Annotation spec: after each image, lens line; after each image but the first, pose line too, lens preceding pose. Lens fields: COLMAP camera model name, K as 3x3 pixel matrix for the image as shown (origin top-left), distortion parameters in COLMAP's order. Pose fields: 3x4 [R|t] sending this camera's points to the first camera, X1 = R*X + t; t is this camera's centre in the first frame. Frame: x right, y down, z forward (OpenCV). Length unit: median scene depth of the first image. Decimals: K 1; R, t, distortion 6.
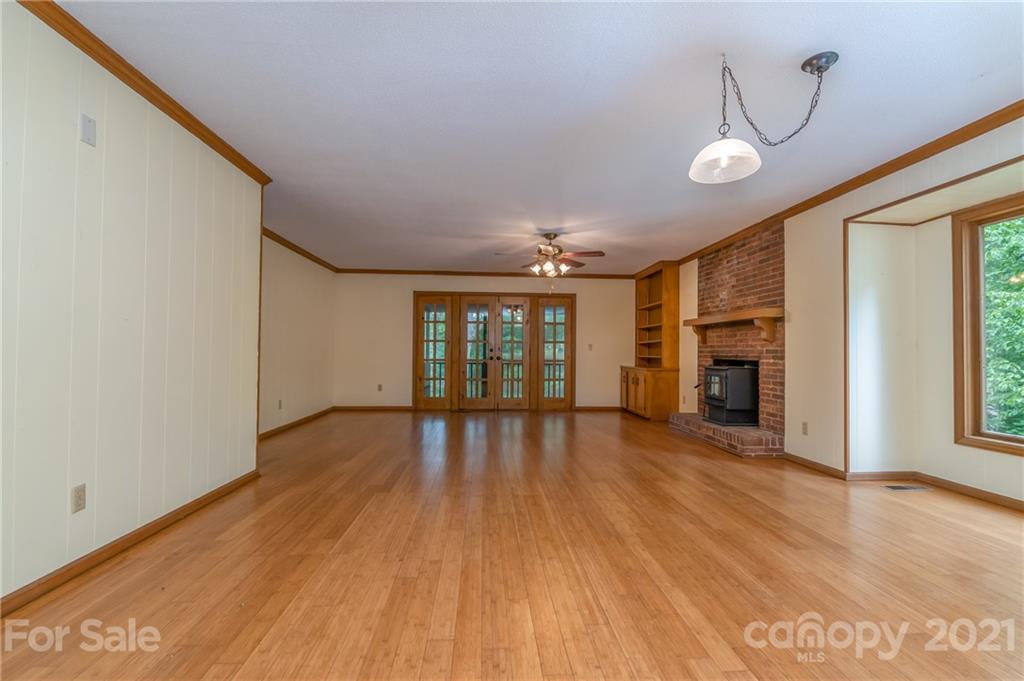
lens RADIAL K [[439.8, 0, 511.1], [0, 439.8, 345.9], [0, 0, 1]] dist [-0.000607, -0.005648]
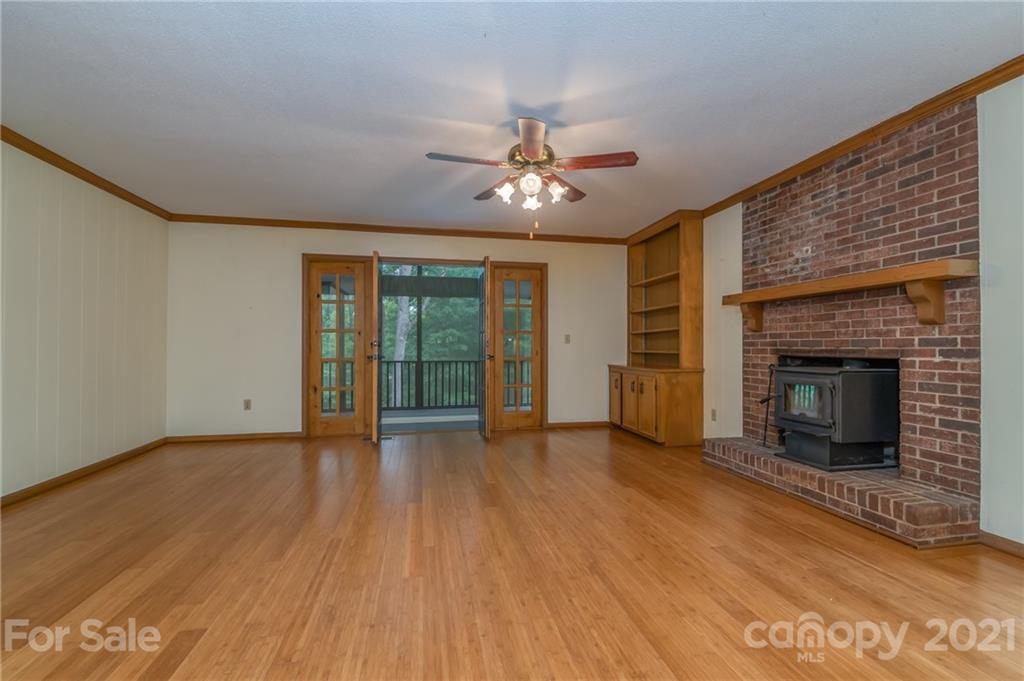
lens RADIAL K [[439.8, 0, 511.1], [0, 439.8, 345.9], [0, 0, 1]] dist [-0.000607, -0.005648]
pose [[0.990713, -0.008347, 0.135715, -0.008736], [0.006604, 0.999890, 0.013294, 0.005210], [-0.135811, -0.012274, 0.990659, 0.414090]]
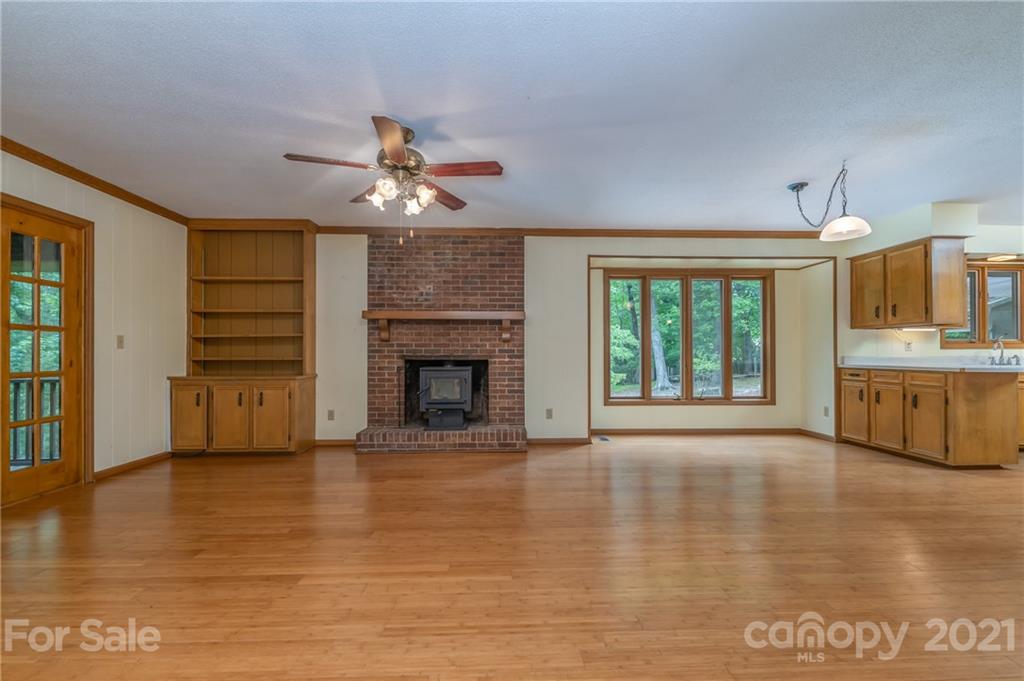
lens RADIAL K [[435.7, 0, 515.9], [0, 435.7, 351.4], [0, 0, 1]] dist [-0.002469, -0.000289]
pose [[0.024465, -0.003335, 0.999695, -0.383283], [-0.013683, 0.999900, 0.003671, 0.007285], [-0.999607, -0.013769, 0.024417, 0.743092]]
